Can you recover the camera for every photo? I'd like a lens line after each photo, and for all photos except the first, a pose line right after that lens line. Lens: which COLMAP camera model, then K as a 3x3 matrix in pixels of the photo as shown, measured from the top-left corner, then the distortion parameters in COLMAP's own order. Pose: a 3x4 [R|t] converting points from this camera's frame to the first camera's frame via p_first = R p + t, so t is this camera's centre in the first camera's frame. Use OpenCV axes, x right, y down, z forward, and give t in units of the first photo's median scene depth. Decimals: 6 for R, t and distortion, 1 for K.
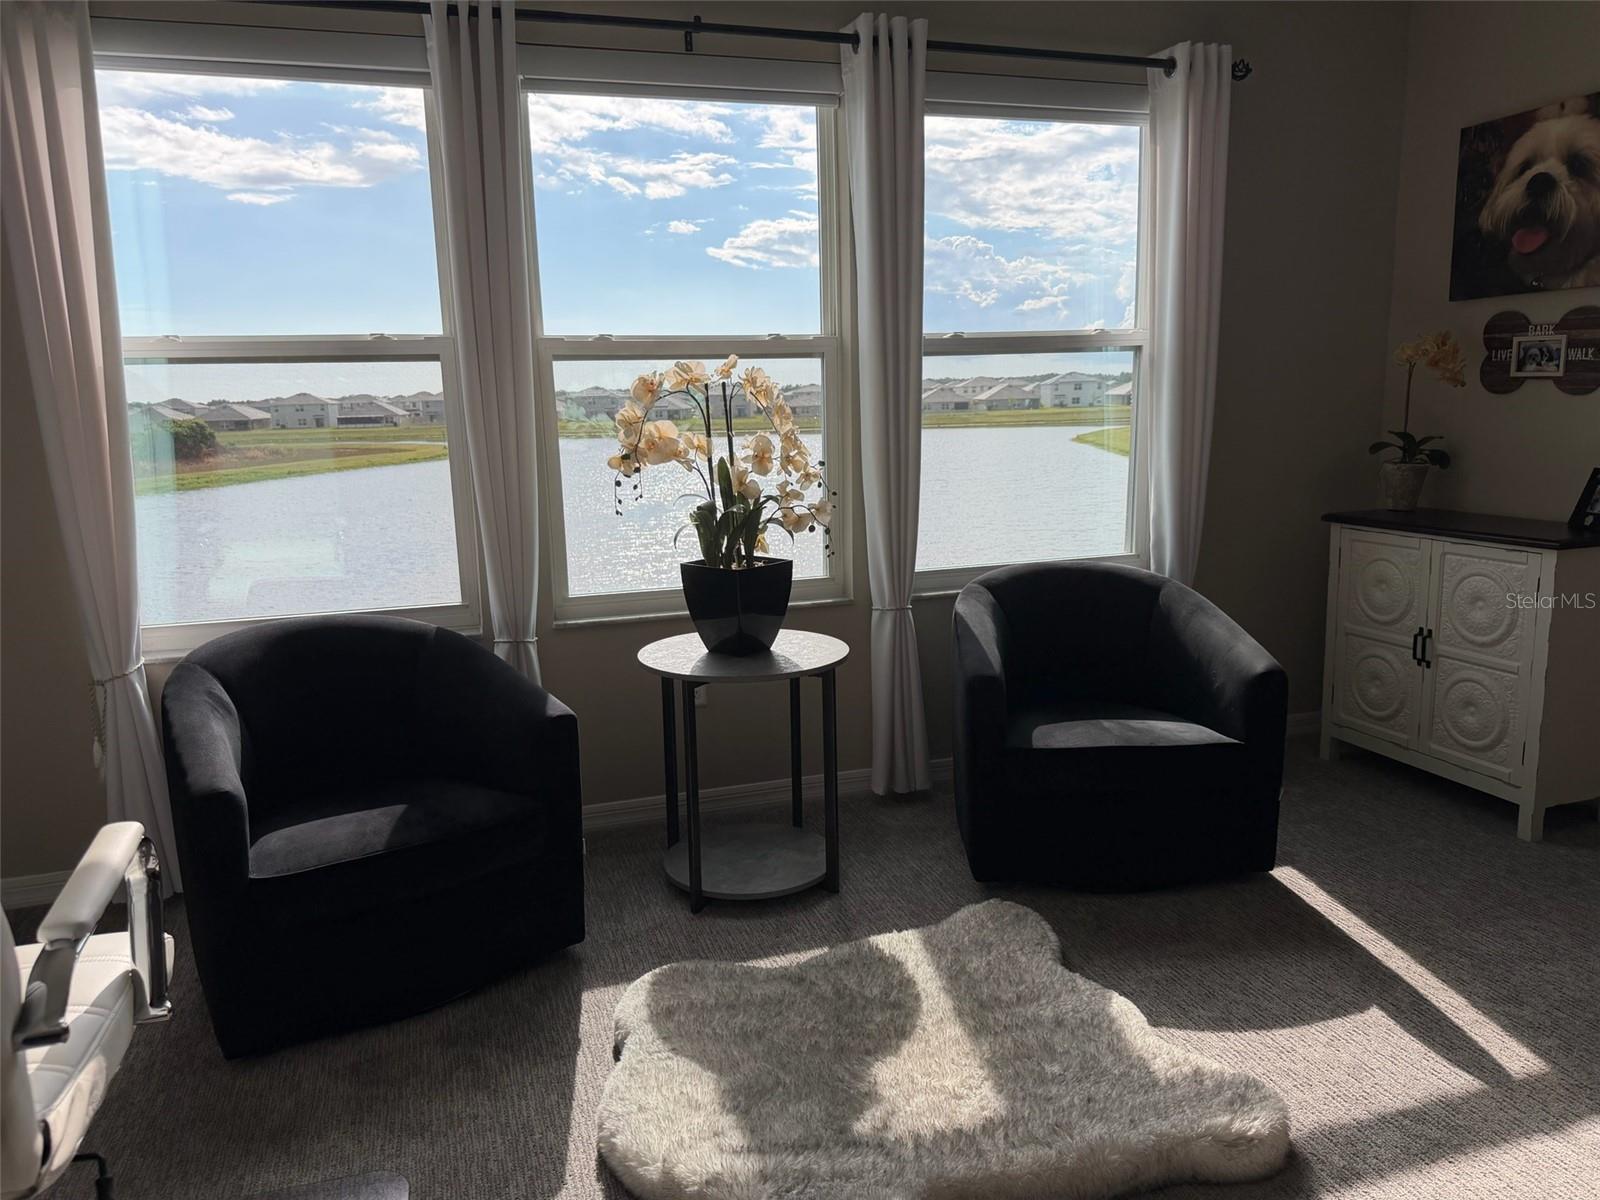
lens RADIAL K [[1135.4, 0, 786.7], [0, 1135.4, 602.5], [0, 0, 1]] dist [0.040716, -0.061557]
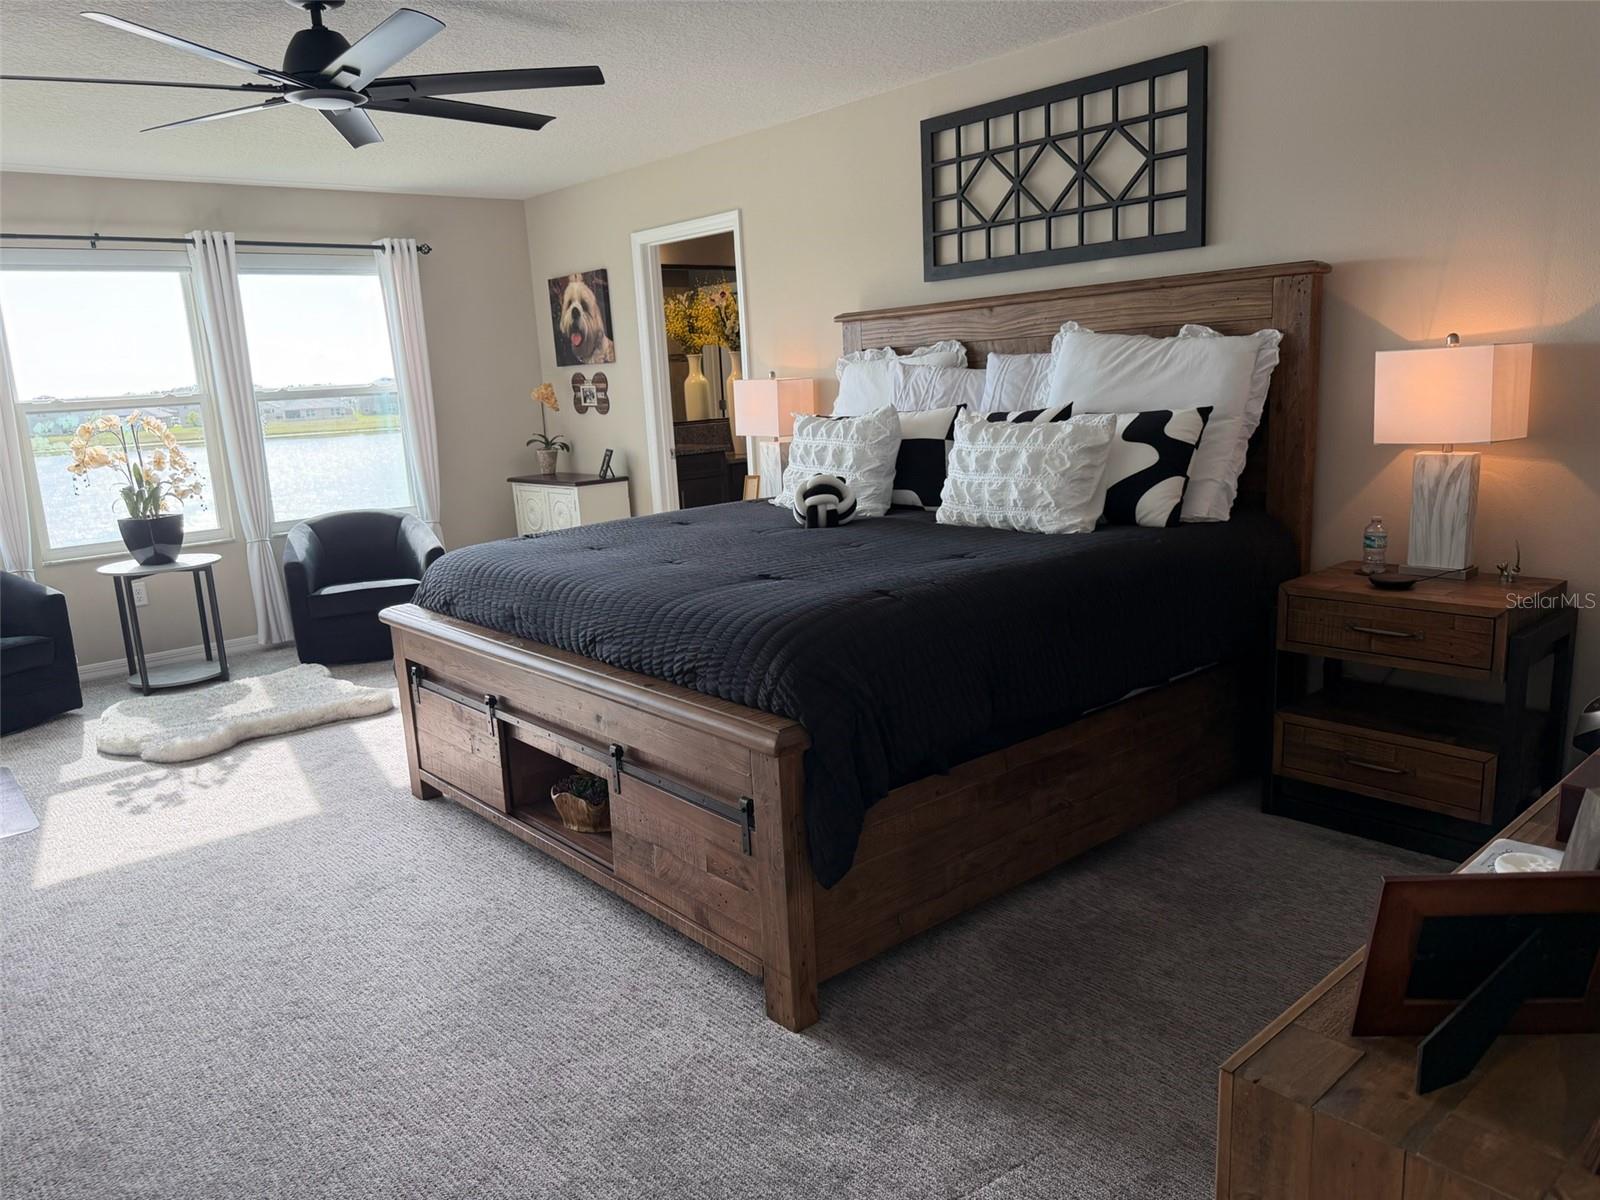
lens RADIAL K [[1135.4, 0, 784.5], [0, 1135.4, 616.3], [0, 0, 1]] dist [0.040716, -0.061557]
pose [[0.918152, -0.100170, 0.383357, 0.178706], [0.093426, 0.994967, 0.036223, 0.158783], [-0.385056, 0.002557, 0.922890, -1.176148]]
